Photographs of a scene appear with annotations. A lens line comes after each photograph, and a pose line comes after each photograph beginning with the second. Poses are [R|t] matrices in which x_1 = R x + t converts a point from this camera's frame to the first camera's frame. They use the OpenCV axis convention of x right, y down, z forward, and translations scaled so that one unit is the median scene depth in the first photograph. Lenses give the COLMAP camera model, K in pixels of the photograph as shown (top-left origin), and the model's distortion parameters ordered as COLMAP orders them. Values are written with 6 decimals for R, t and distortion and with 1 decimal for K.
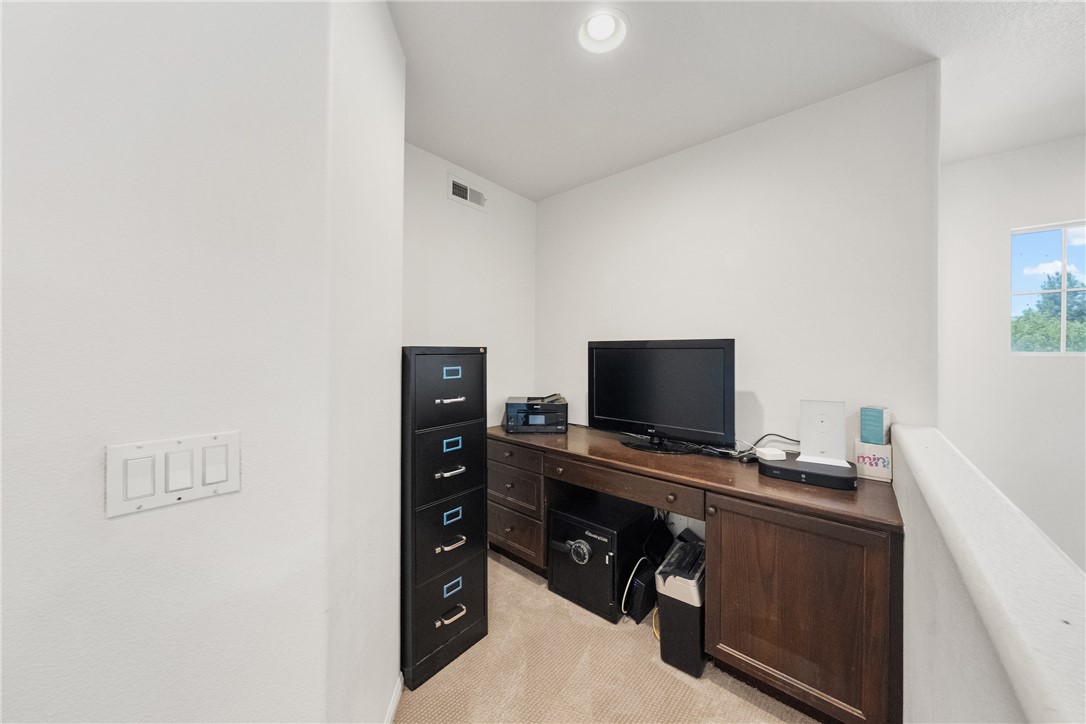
lens RADIAL K [[370.1, 0, 543.7], [0, 370.1, 357.0], [0, 0, 1]] dist [0.000446, -0.000079]
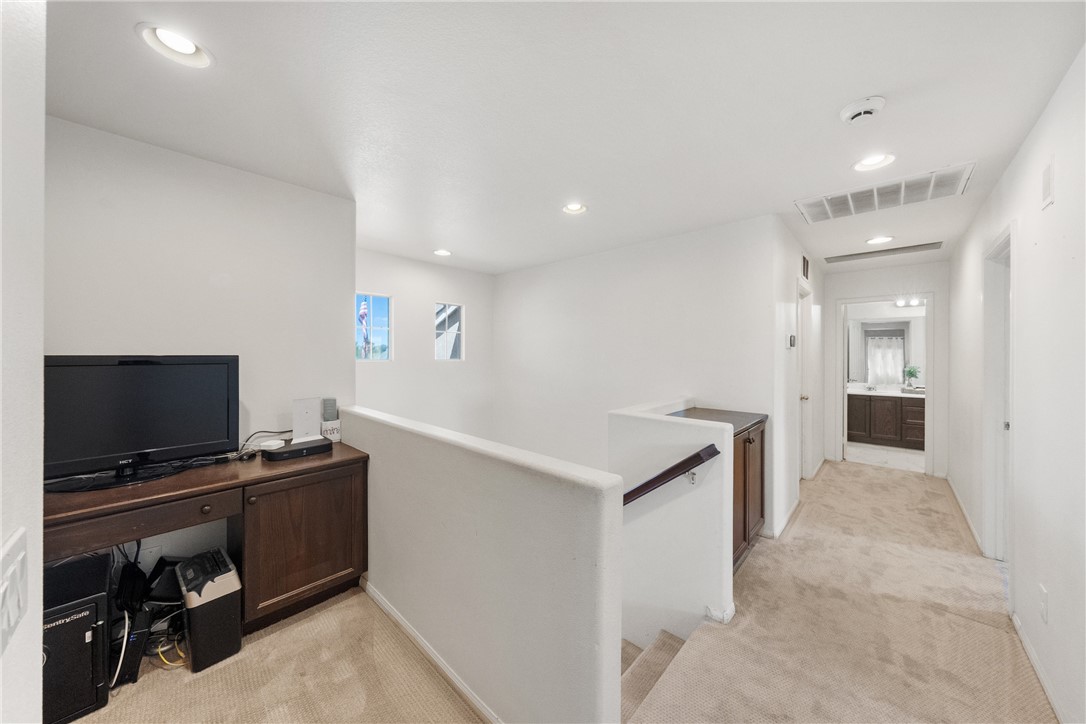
lens RADIAL K [[370.1, 0, 543.7], [0, 370.1, 357.0], [0, 0, 1]] dist [0.000446, -0.000079]
pose [[0.036284, -0.012720, 0.999261, -0.691152], [0.007001, 0.999898, 0.012474, -0.059664], [-0.999317, 0.006543, 0.036370, 0.001228]]
